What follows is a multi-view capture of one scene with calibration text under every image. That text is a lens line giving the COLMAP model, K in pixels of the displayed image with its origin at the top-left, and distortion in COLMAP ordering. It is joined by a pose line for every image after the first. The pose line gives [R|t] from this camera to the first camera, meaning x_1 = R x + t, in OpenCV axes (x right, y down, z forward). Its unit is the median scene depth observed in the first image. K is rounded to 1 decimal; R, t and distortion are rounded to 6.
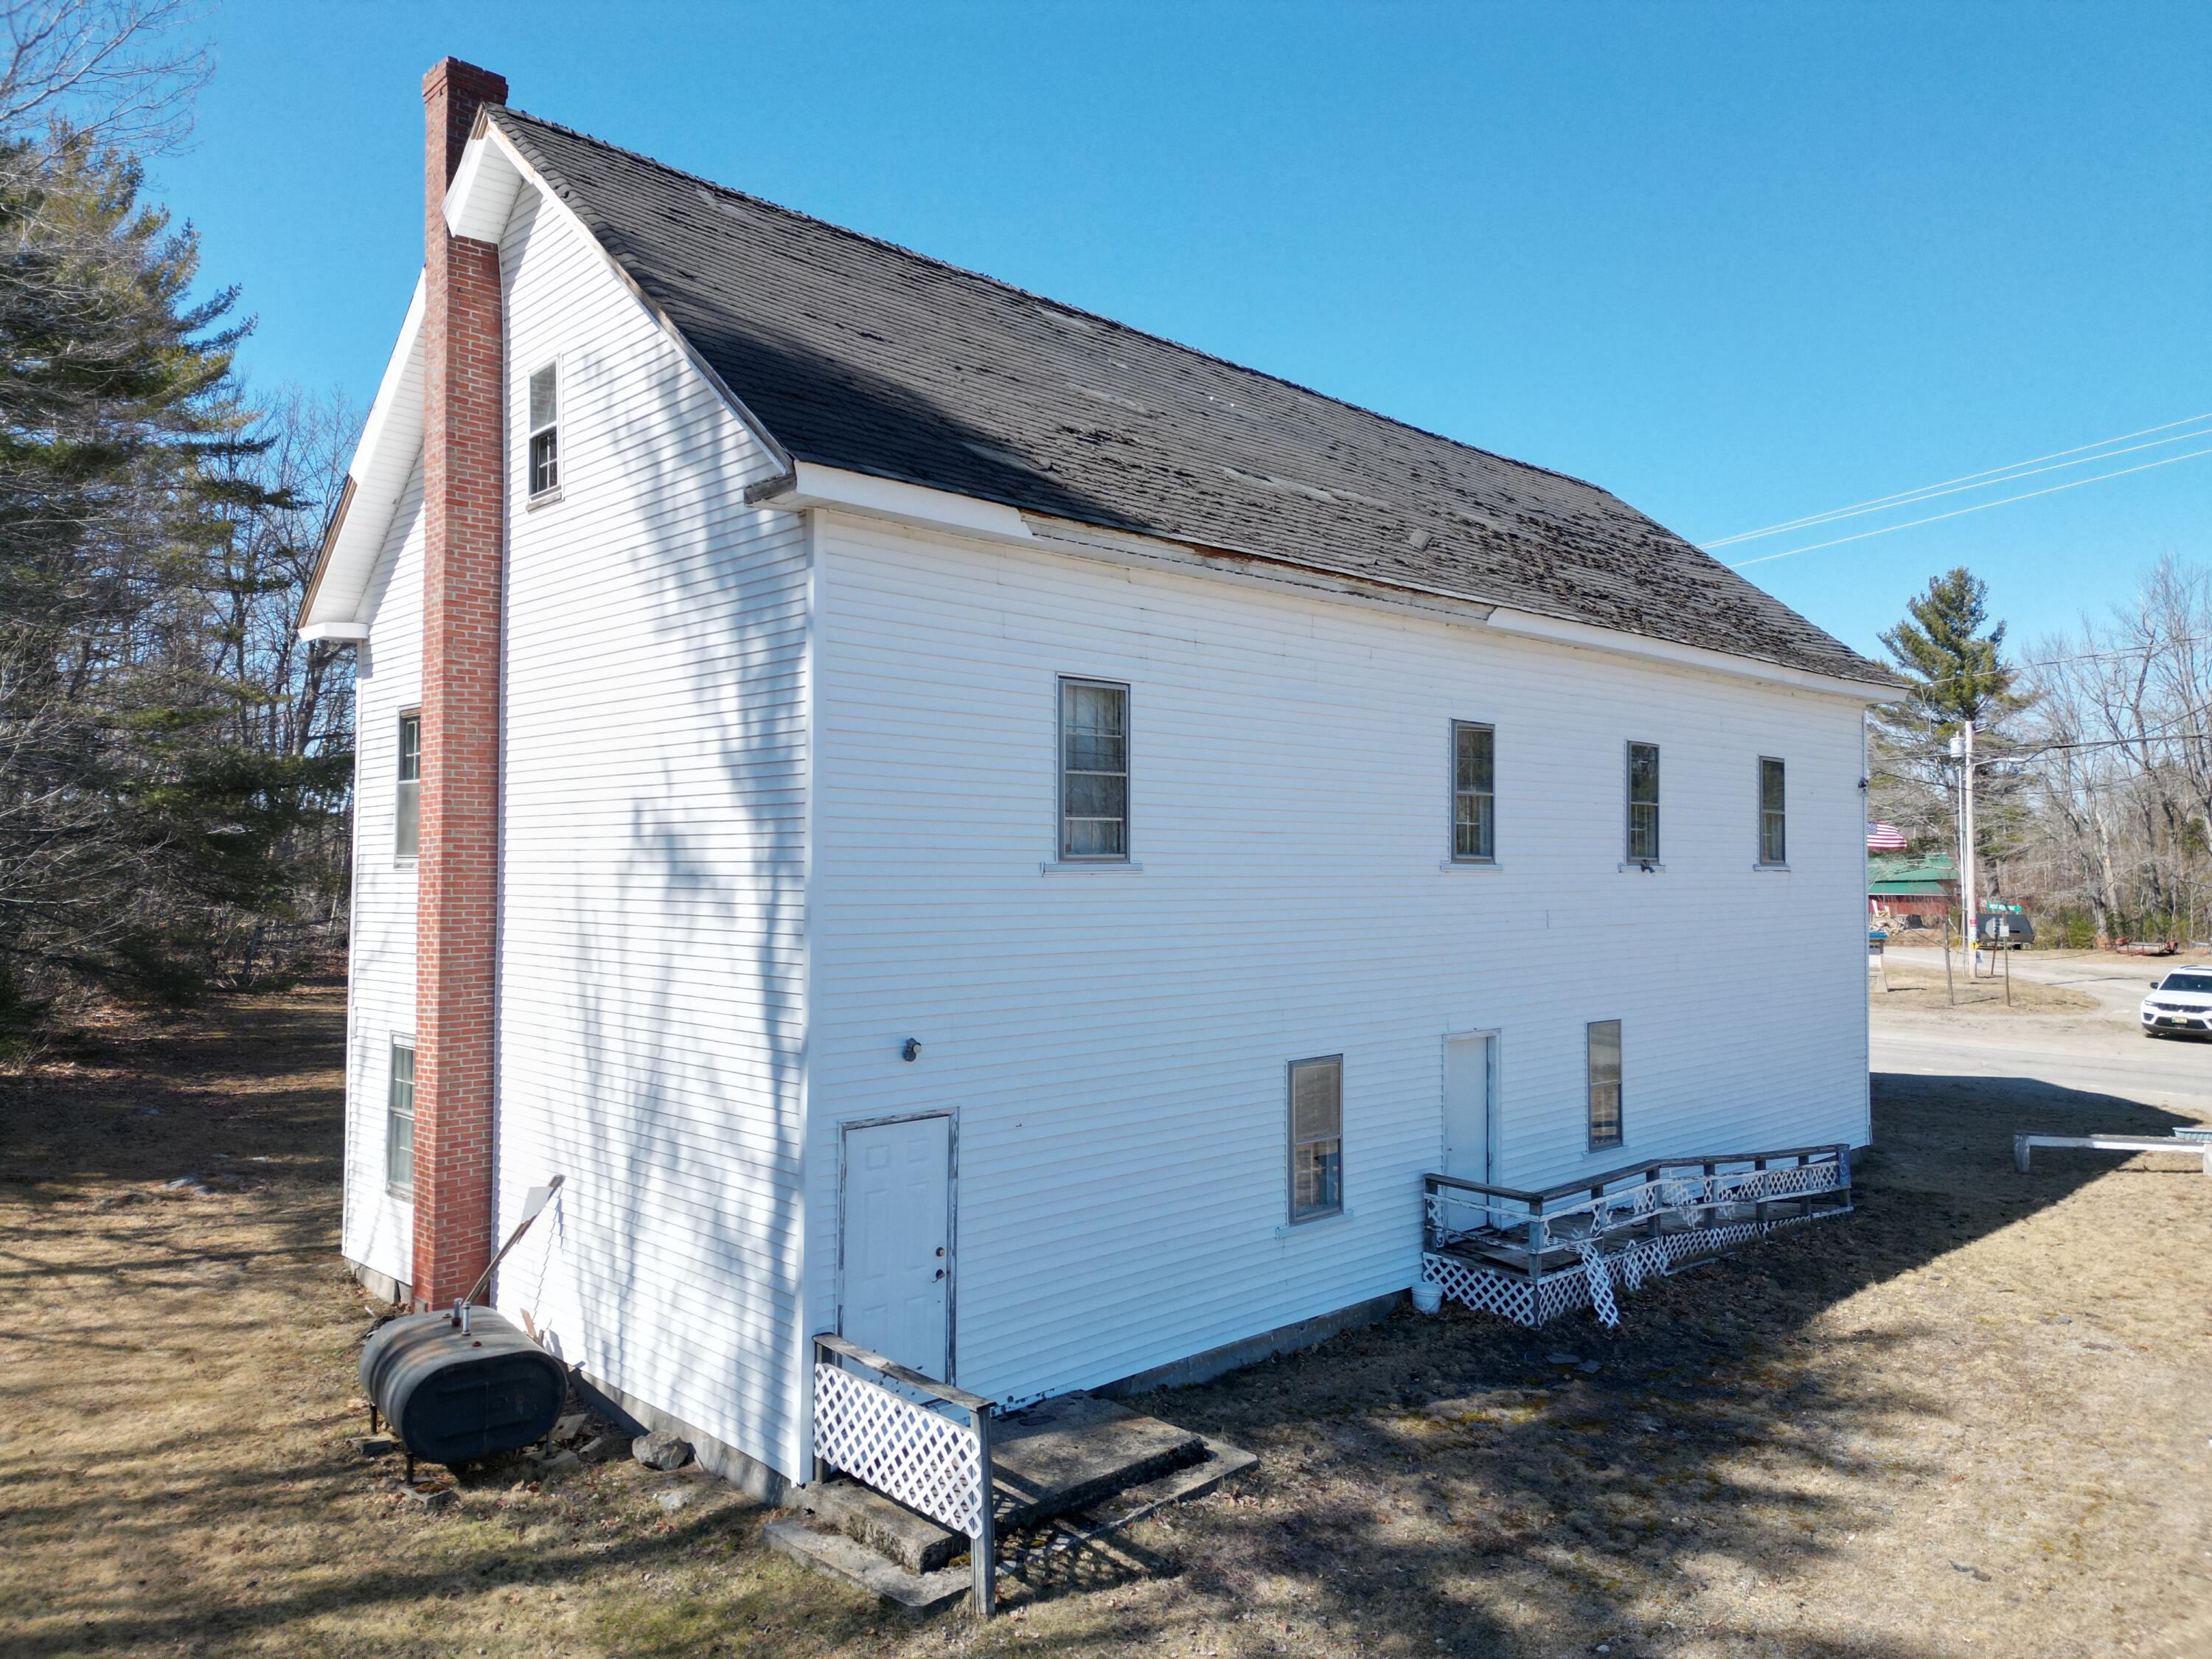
lens RADIAL K [[1547.2, 0, 1102.5], [0, 1547.2, 830.4], [0, 0, 1]] dist [0.056889, -0.043129]
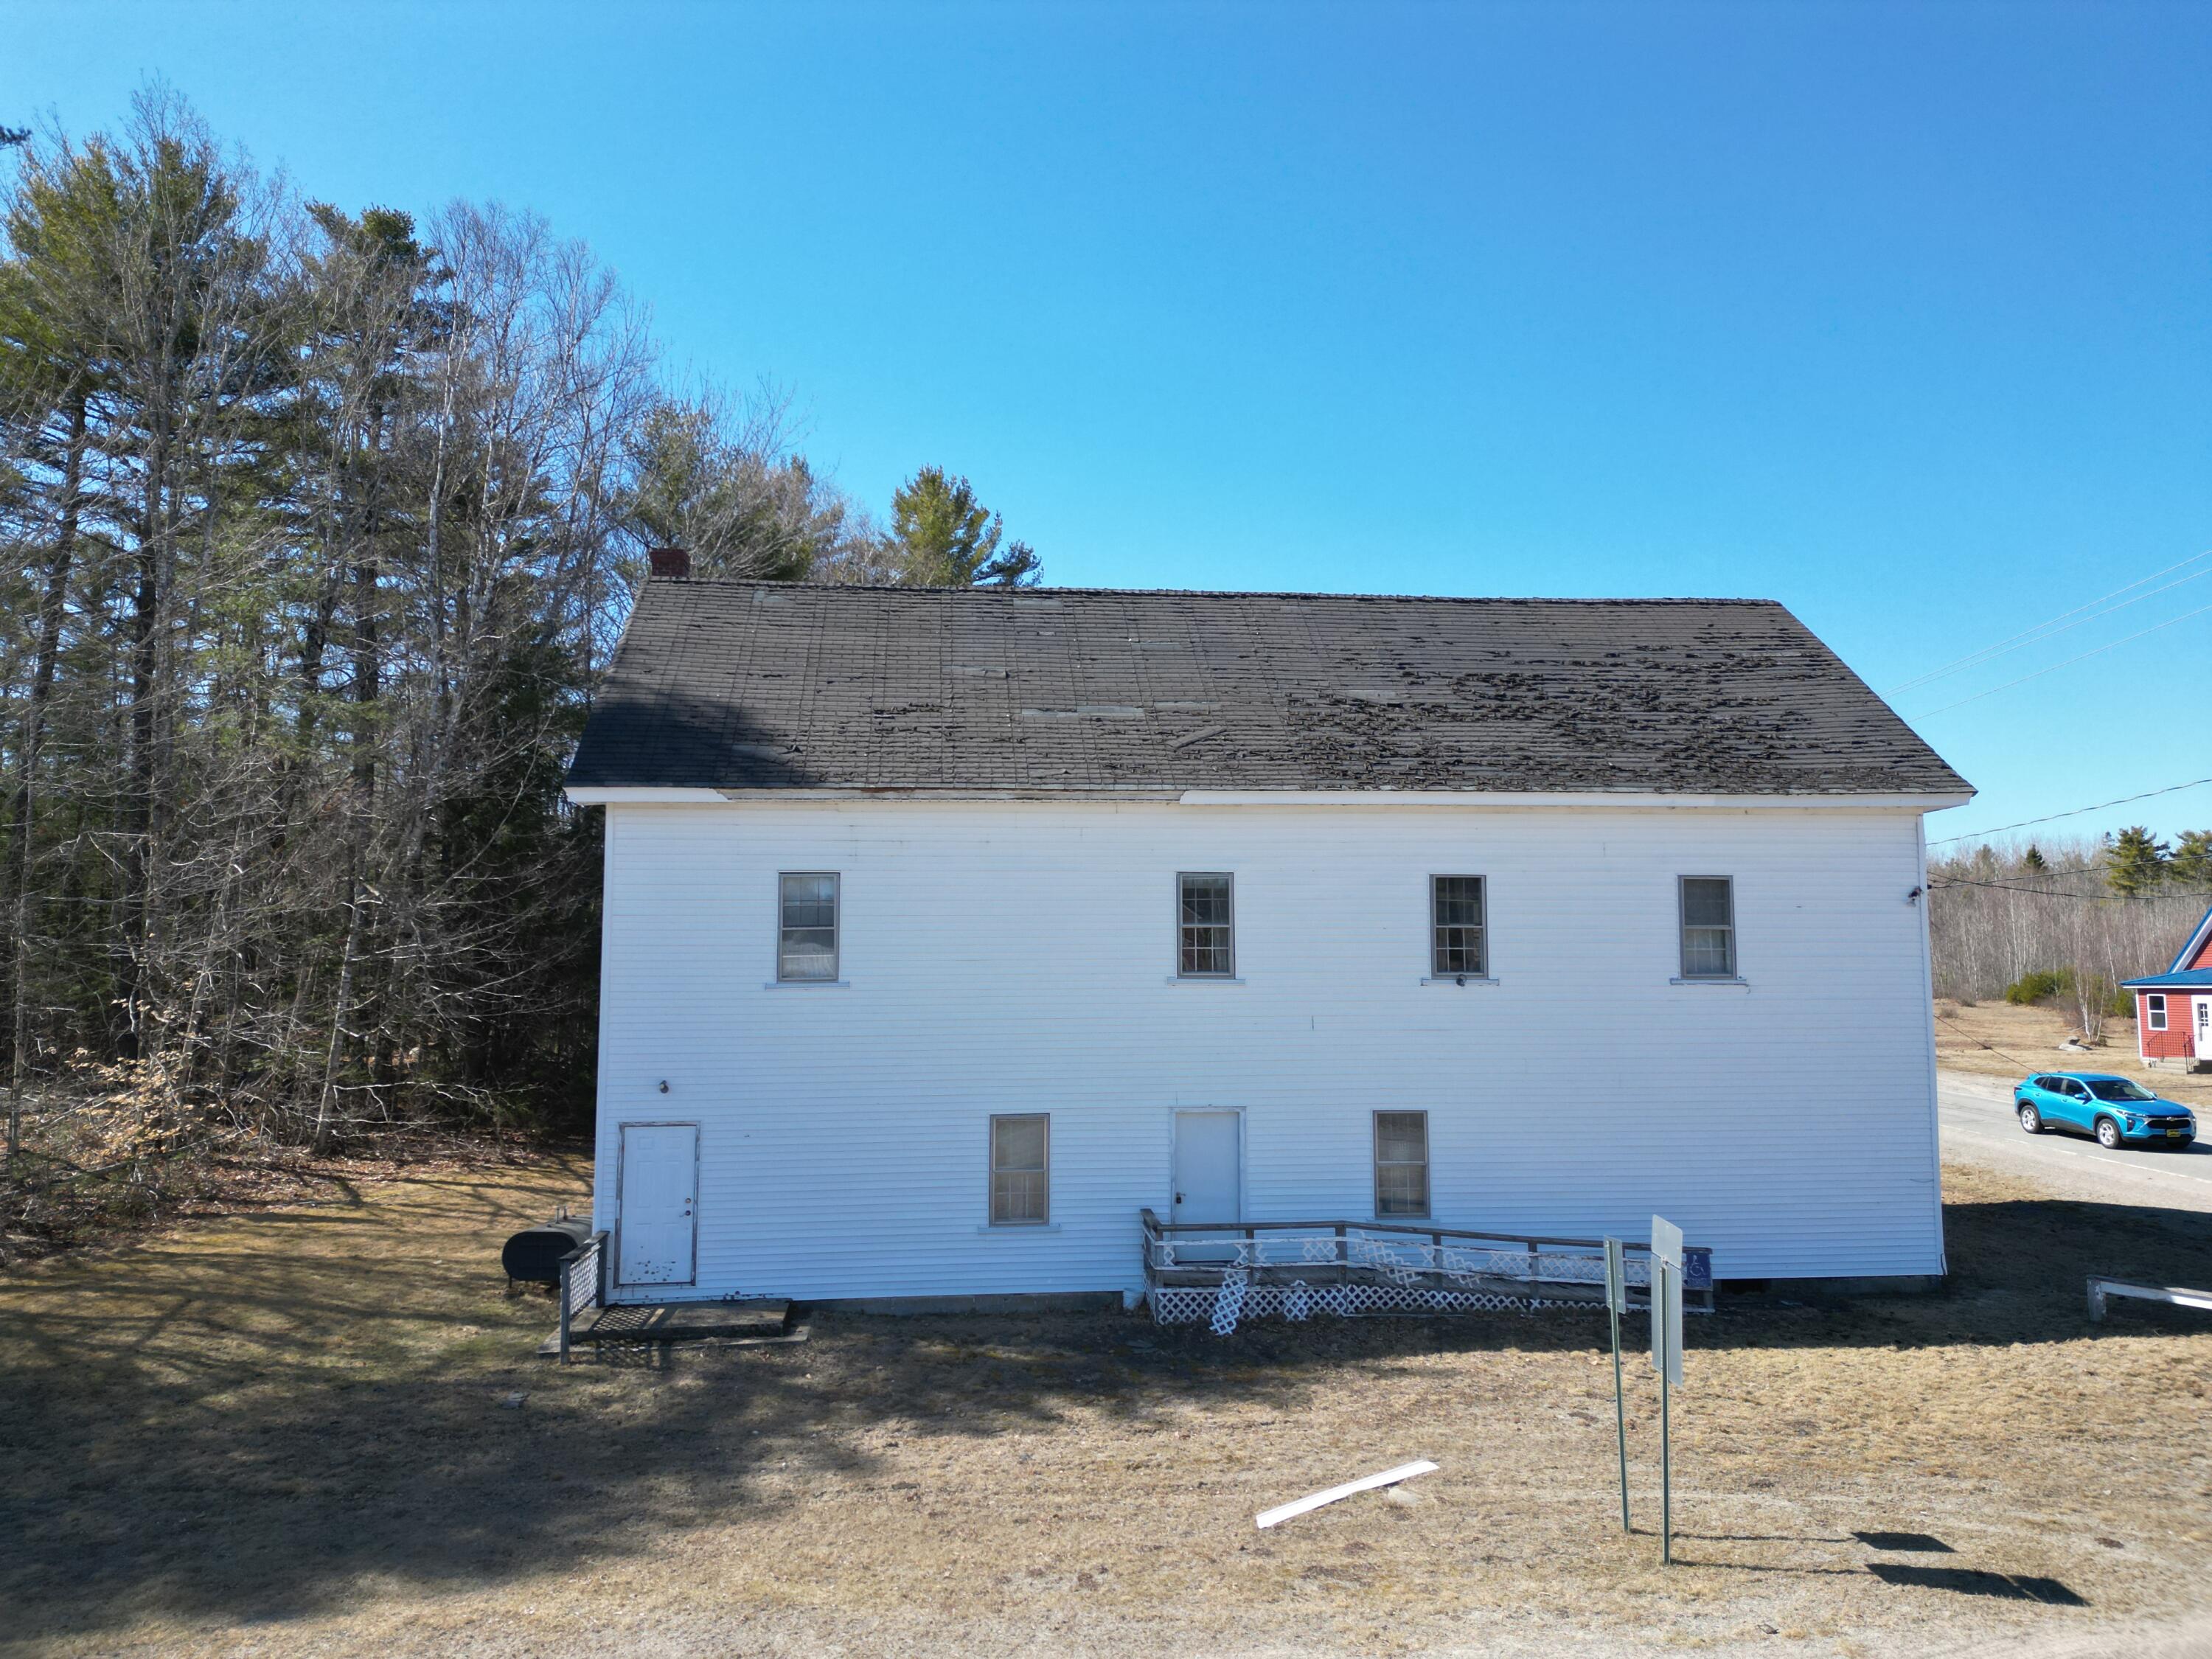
lens RADIAL K [[1547.2, 0, 1103.4], [0, 1547.2, 827.3], [0, 0, 1]] dist [0.056889, -0.043129]
pose [[0.784970, -0.061431, -0.616480, 1.088407], [0.019736, 0.997046, -0.074224, -0.012860], [0.619219, 0.046097, 0.783864, -0.106267]]
